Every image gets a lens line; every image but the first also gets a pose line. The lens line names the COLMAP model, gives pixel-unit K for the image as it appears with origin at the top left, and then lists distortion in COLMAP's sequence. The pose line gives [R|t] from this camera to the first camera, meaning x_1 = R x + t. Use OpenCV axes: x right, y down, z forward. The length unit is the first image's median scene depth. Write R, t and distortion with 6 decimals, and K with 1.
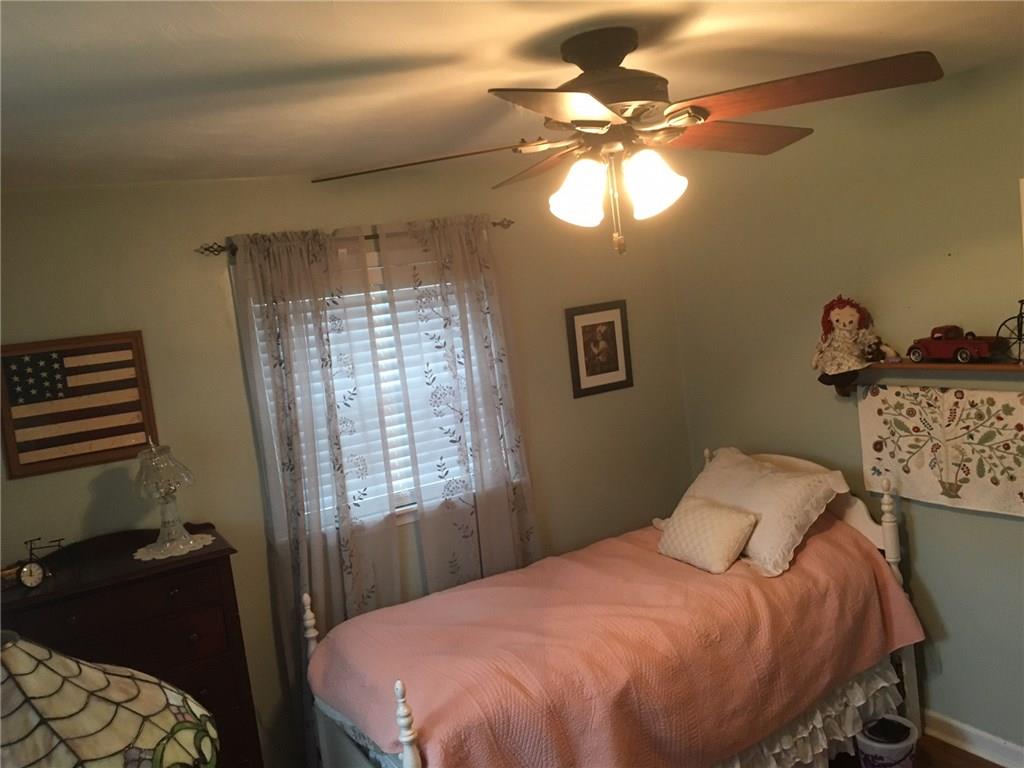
lens RADIAL K [[874.8, 0, 508.8], [0, 874.8, 385.1], [0, 0, 1]] dist [0.085295, -0.111677]
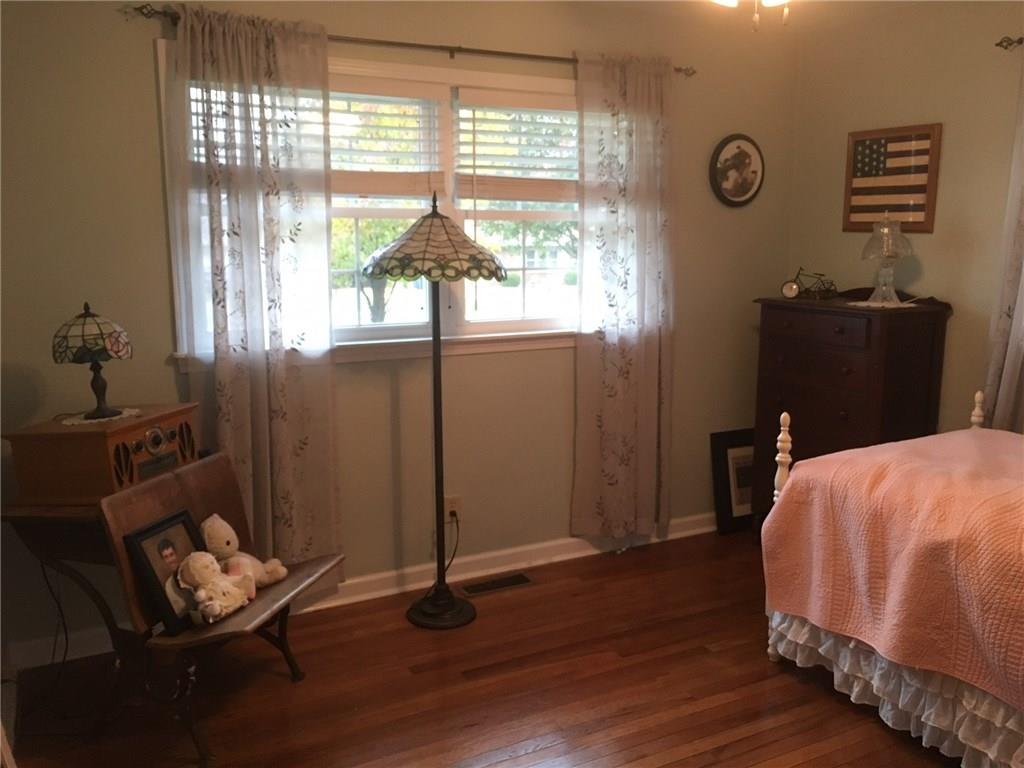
lens RADIAL K [[874.8, 0, 508.8], [0, 874.8, 385.1], [0, 0, 1]] dist [0.085295, -0.111677]
pose [[-0.012309, 0.304536, -0.952421, 0.840349], [-0.100858, 0.947258, 0.304189, -0.035161], [0.994825, 0.099804, 0.019055, 0.466388]]
